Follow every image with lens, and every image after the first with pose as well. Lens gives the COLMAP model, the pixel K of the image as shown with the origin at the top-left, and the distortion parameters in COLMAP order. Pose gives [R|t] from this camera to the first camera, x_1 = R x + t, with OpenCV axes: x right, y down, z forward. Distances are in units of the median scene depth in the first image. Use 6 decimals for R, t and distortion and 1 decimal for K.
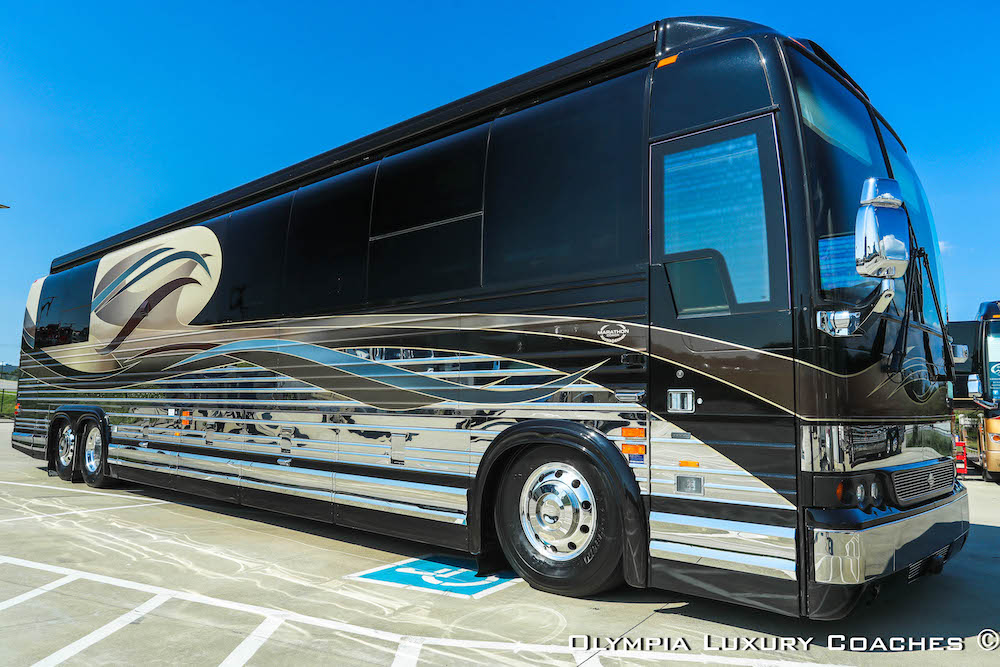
lens RADIAL K [[733.0, 0, 500.0], [0, 733.0, 333.5], [0, 0, 1]] dist [-0.003891, 0.002452]
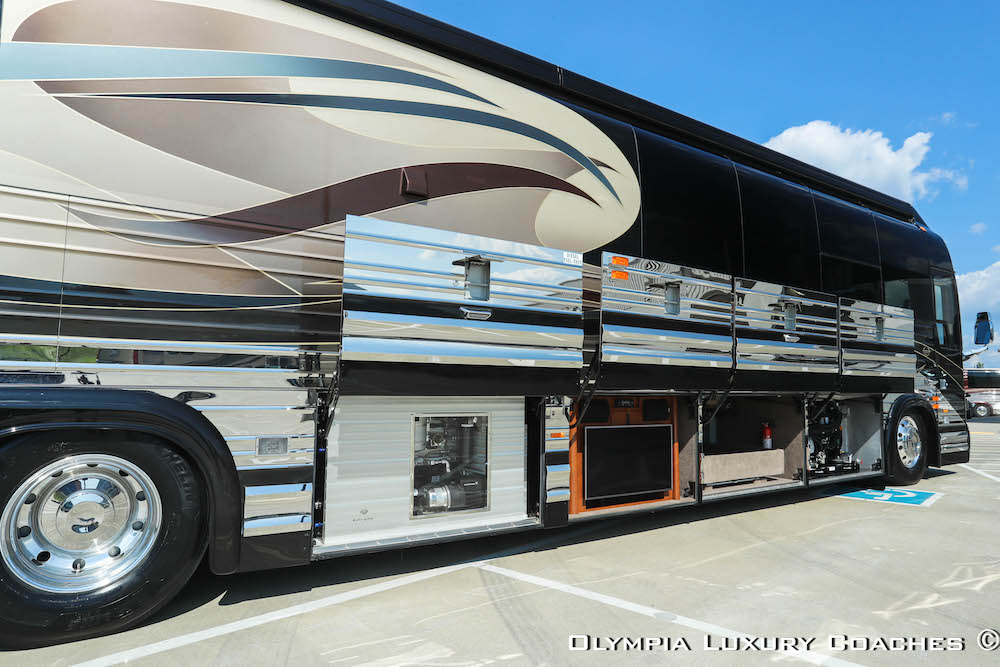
lens RADIAL K [[614.3, 0, 500.0], [0, 614.3, 333.5], [0, 0, 1]] dist [-0.065977, 0.055373]
pose [[0.231502, 0.069321, 0.970362, -1.773437], [-0.108528, 0.993072, -0.045051, 0.154545], [-0.966762, -0.094882, 0.237421, 1.745461]]
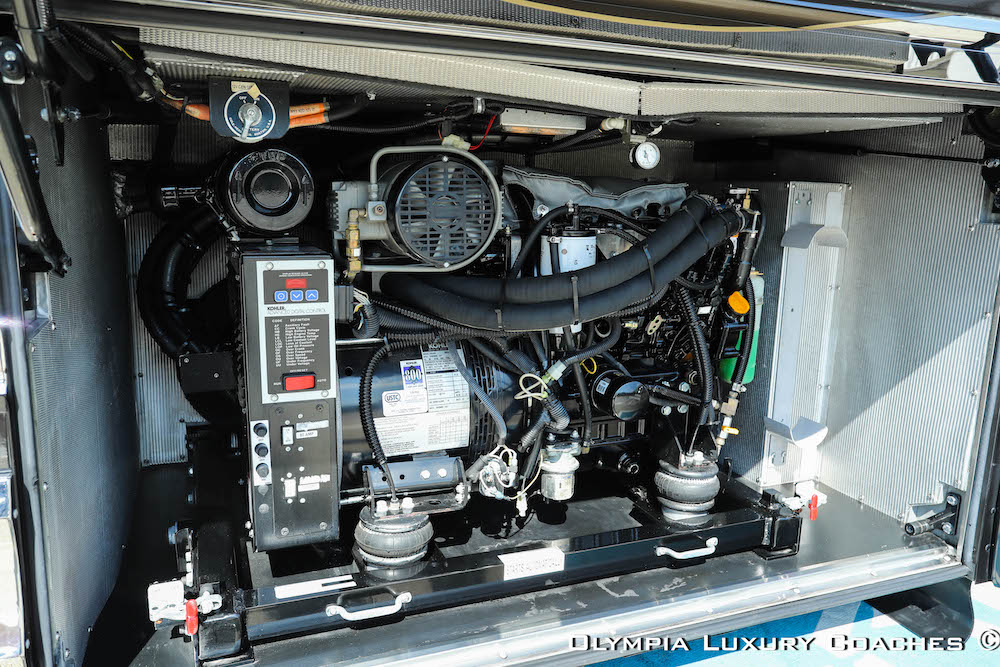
lens RADIAL K [[733.0, 0, 500.0], [0, 733.0, 333.5], [0, 0, 1]] dist [-0.003891, 0.002452]
pose [[0.441490, -0.179038, 0.879222, -0.403865], [-0.109283, 0.961866, 0.250742, 0.172809], [-0.890586, -0.206784, 0.405088, 1.210686]]
